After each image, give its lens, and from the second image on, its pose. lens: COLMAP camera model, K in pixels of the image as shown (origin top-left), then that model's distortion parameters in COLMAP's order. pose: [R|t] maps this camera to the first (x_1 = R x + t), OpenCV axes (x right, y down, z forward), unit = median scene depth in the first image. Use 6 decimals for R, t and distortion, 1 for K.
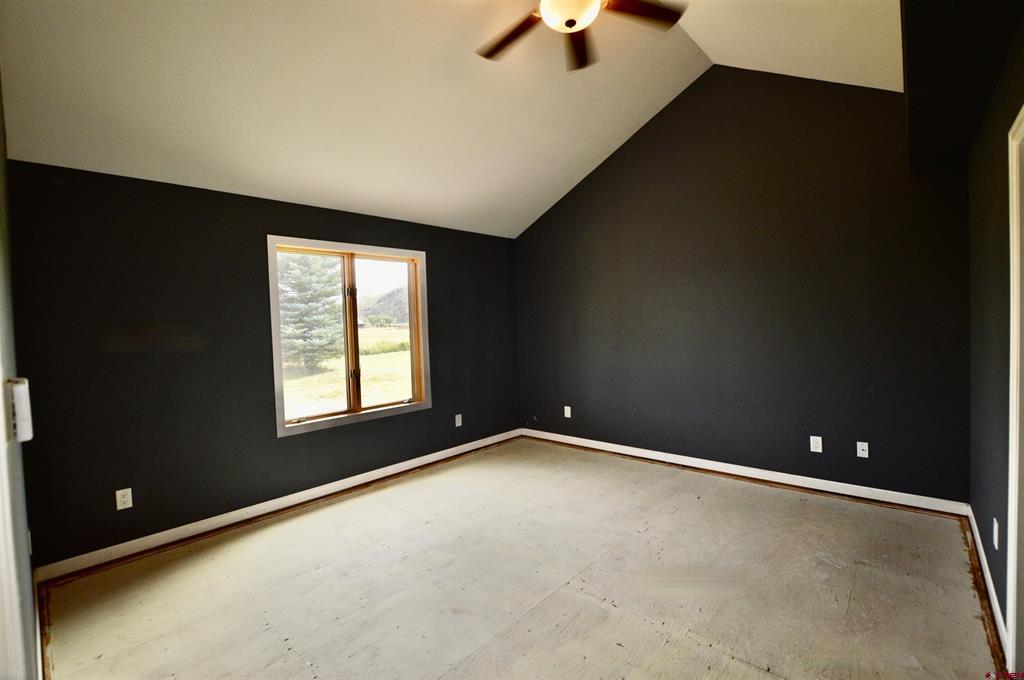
lens RADIAL K [[444.1, 0, 513.4], [0, 444.1, 340.3], [0, 0, 1]] dist [-0.000902, 0.000012]
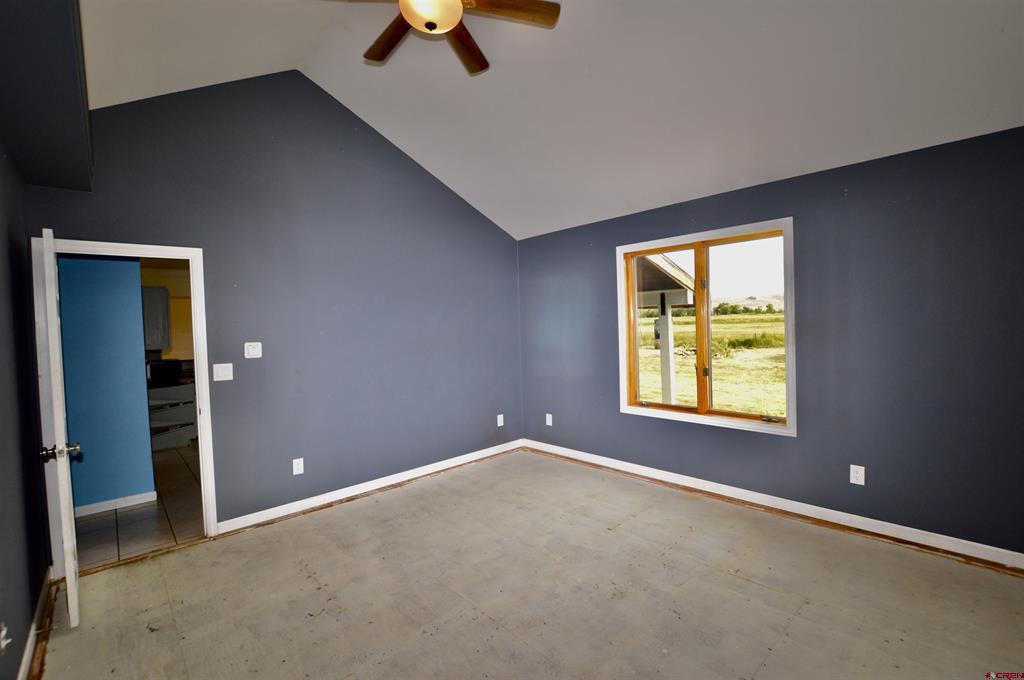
lens RADIAL K [[444.1, 0, 513.3], [0, 444.1, 339.1], [0, 0, 1]] dist [-0.000902, 0.000012]
pose [[-0.084302, 0.059159, -0.994683, 0.612438], [0.003871, 0.998248, 0.059043, -0.051761], [0.996433, 0.001127, -0.084383, 0.688972]]
